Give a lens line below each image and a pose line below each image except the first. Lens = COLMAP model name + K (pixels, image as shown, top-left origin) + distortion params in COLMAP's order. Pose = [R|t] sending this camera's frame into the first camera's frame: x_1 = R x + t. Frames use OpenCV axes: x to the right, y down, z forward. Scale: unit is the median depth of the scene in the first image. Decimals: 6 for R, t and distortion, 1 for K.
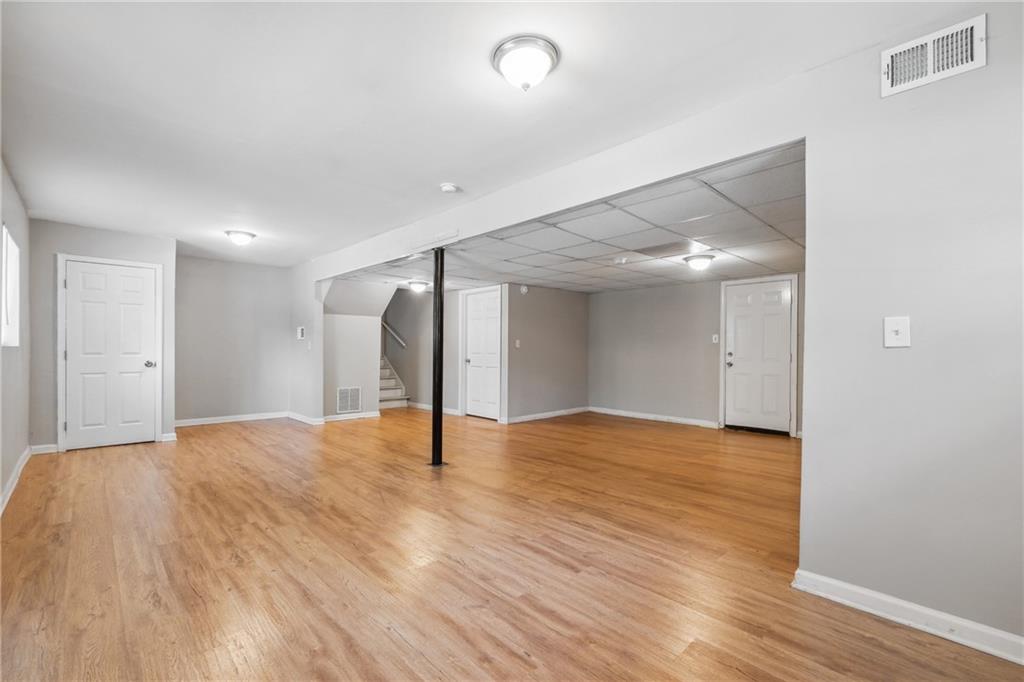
lens RADIAL K [[444.4, 0, 505.9], [0, 444.4, 346.7], [0, 0, 1]] dist [-0.007415, 0.000182]
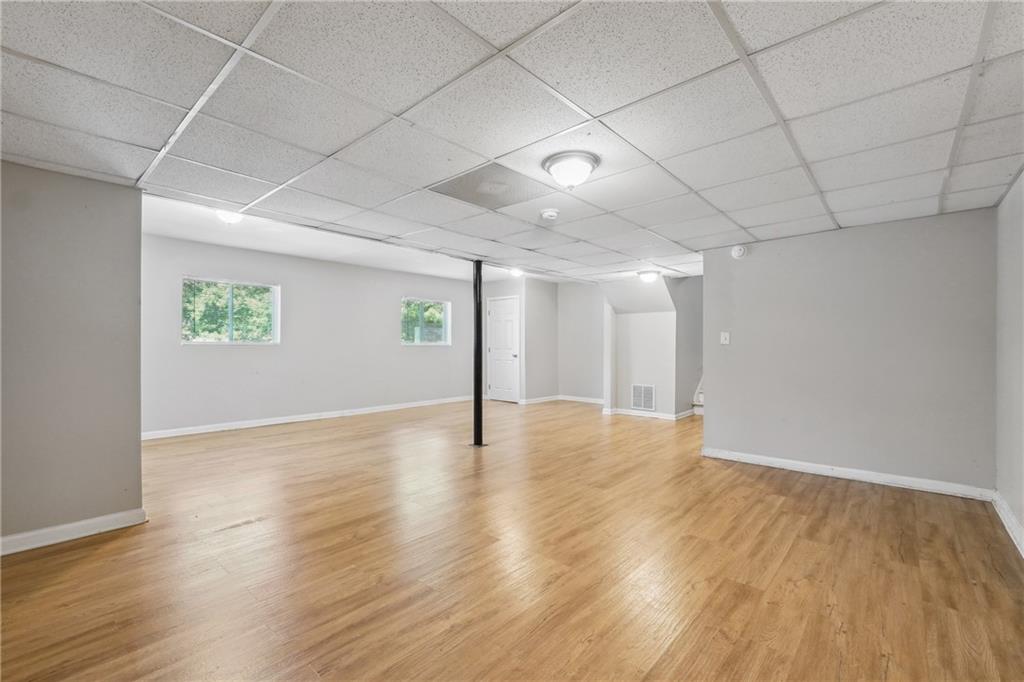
lens RADIAL K [[444.4, 0, 505.8], [0, 444.4, 343.0], [0, 0, 1]] dist [-0.007415, 0.000182]
pose [[0.078534, -0.010555, -0.996856, 0.663166], [0.003743, 0.999940, -0.010292, 0.006068], [0.996904, -0.002923, 0.078569, 0.636157]]
